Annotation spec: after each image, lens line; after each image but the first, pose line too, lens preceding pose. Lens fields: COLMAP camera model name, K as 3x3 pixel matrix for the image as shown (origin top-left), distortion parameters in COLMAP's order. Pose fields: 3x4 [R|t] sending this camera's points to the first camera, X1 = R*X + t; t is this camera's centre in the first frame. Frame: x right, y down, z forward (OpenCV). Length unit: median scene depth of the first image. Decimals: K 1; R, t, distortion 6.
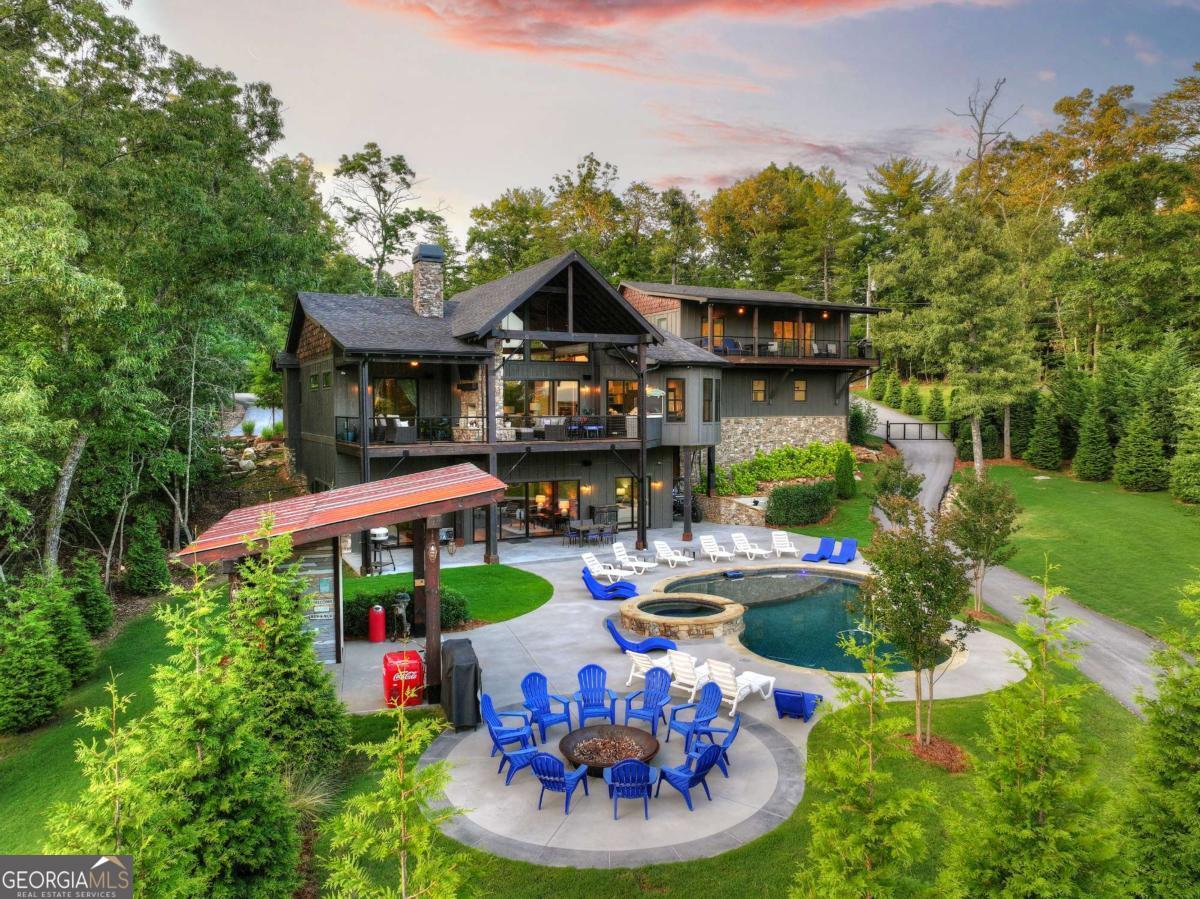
lens RADIAL K [[776.9, 0, 605.7], [0, 776.9, 449.9], [0, 0, 1]] dist [0.004887, 0.001712]
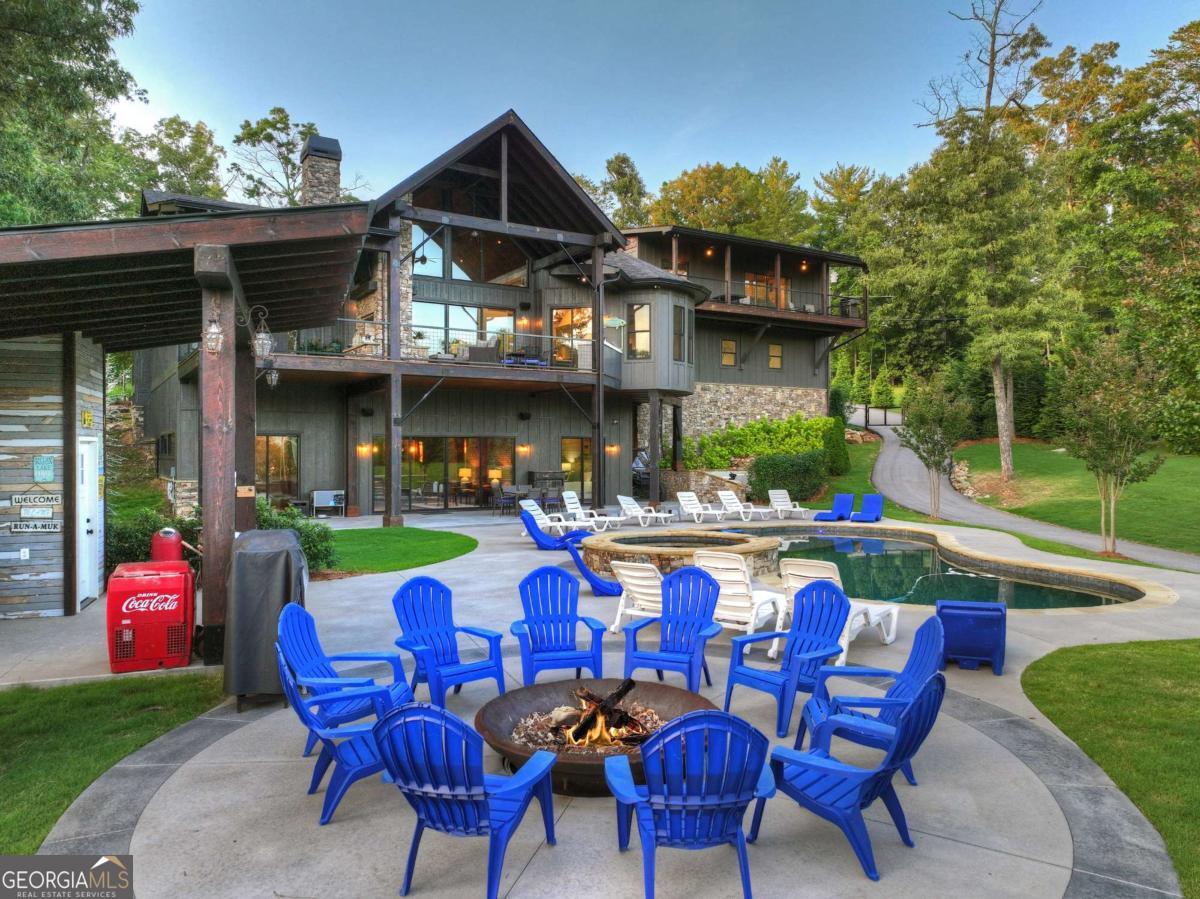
lens RADIAL K [[799.2, 0, 600.0], [0, 799.2, 449.5], [0, 0, 1]] dist [0.000742, 0.001217]
pose [[0.997137, 0.001860, 0.075597, -0.009276], [0.001753, 0.998861, -0.047688, 0.088808], [-0.075600, 0.047684, 0.995997, 0.197746]]
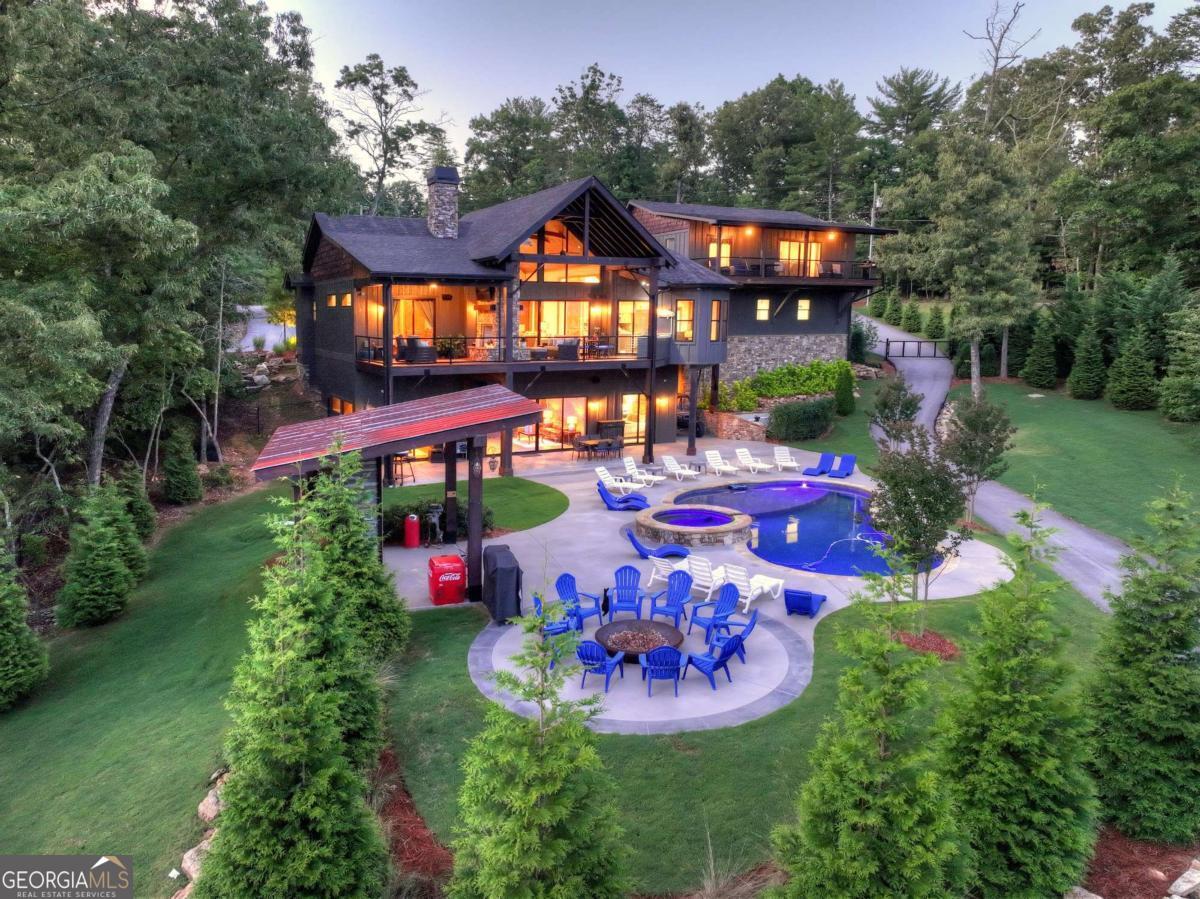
lens RADIAL K [[763.7, 0, 591.6], [0, 763.7, 444.3], [0, 0, 1]] dist [0.001235, 0.005921]
pose [[0.999890, 0.002640, -0.014625, -0.016187], [-0.001093, 0.994496, 0.104770, -0.005946], [0.014821, -0.104743, 0.994389, -0.028115]]
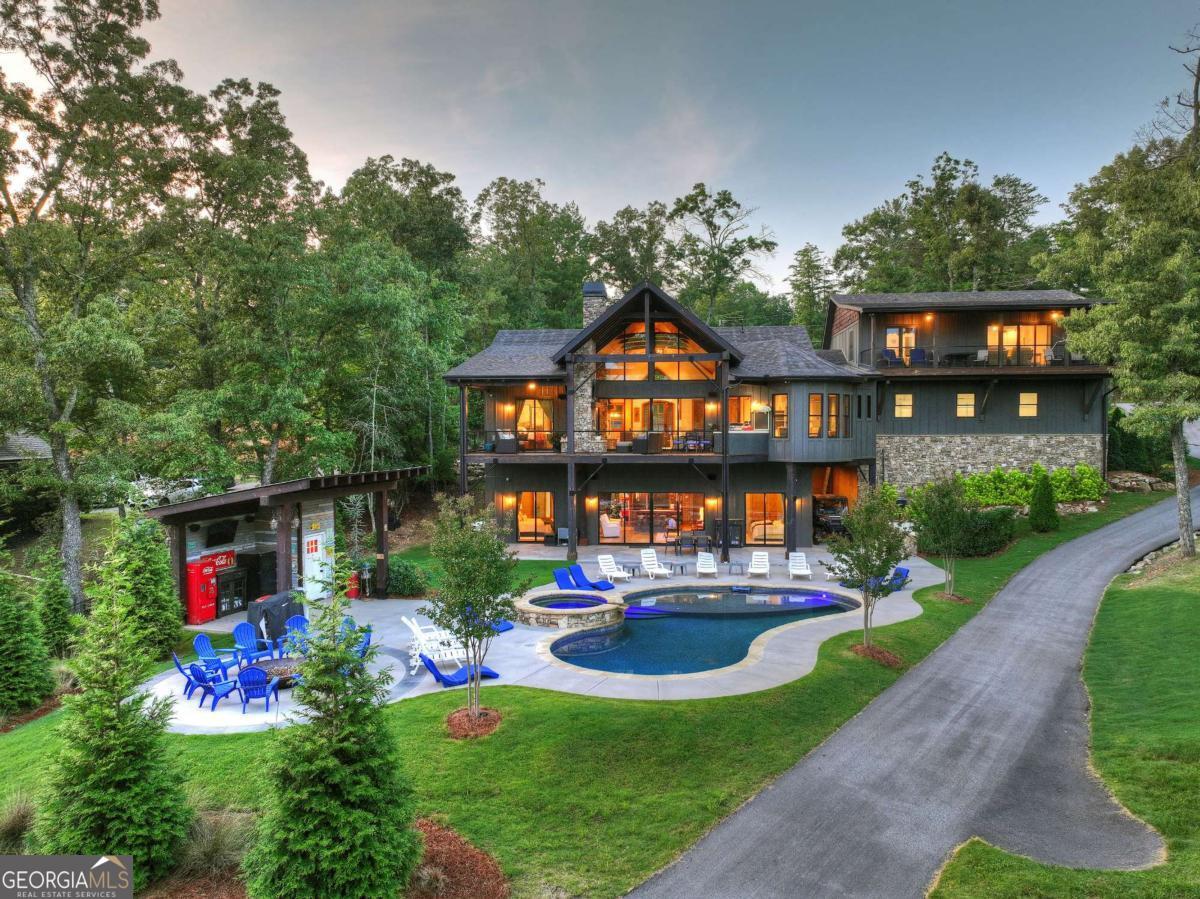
lens RADIAL K [[782.6, 0, 630.9], [0, 782.6, 449.4], [0, 0, 1]] dist [0.001054, -0.001401]
pose [[0.862912, 0.014330, -0.505151, 0.410249], [-0.027830, 0.999428, -0.019189, 0.002901], [0.504588, 0.030617, 0.862817, 0.042446]]
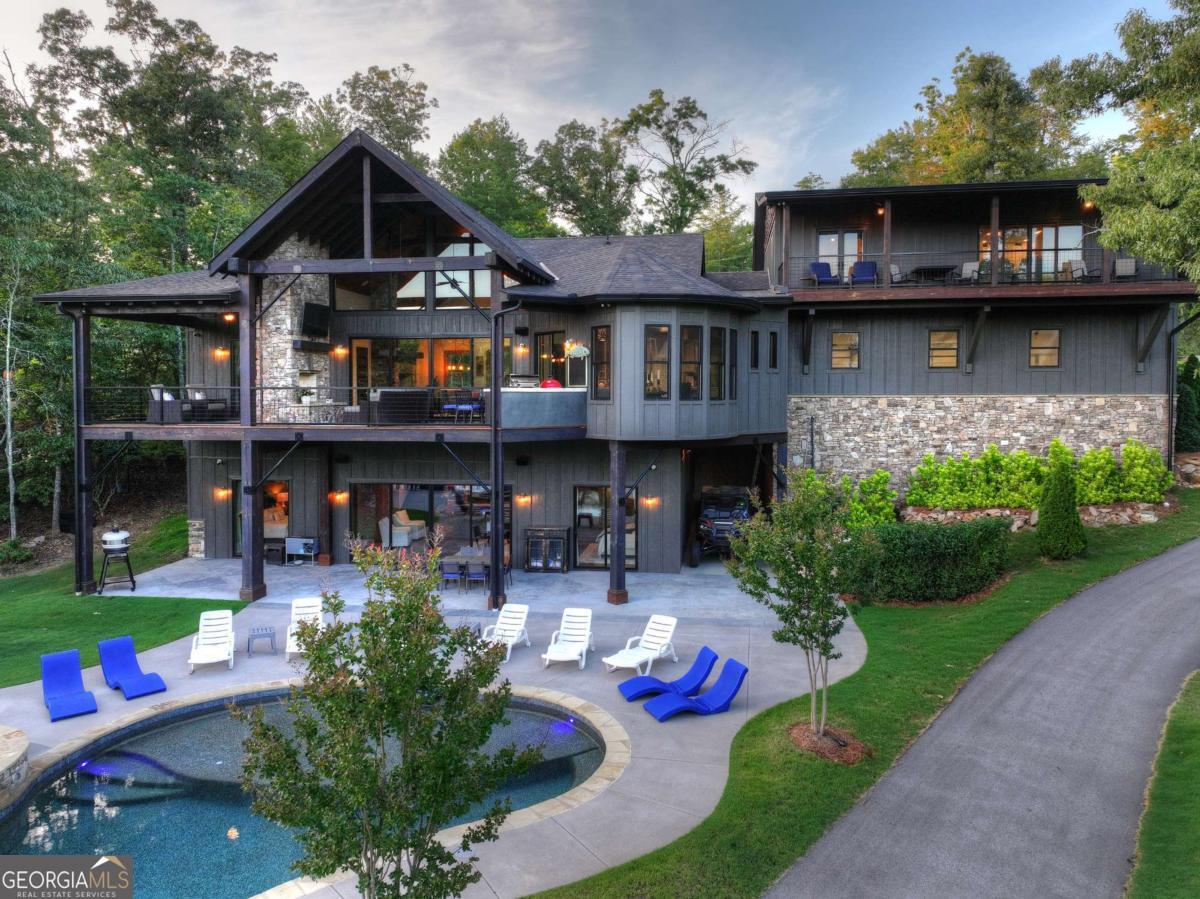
lens RADIAL K [[814.8, 0, 597.0], [0, 814.8, 412.9], [0, 0, 1]] dist [0.005272, 0.003170]
pose [[0.825368, 0.018013, -0.564307, 0.418738], [-0.032101, 0.999371, -0.015050, -0.015549], [0.563681, 0.030536, 0.825428, 0.463814]]
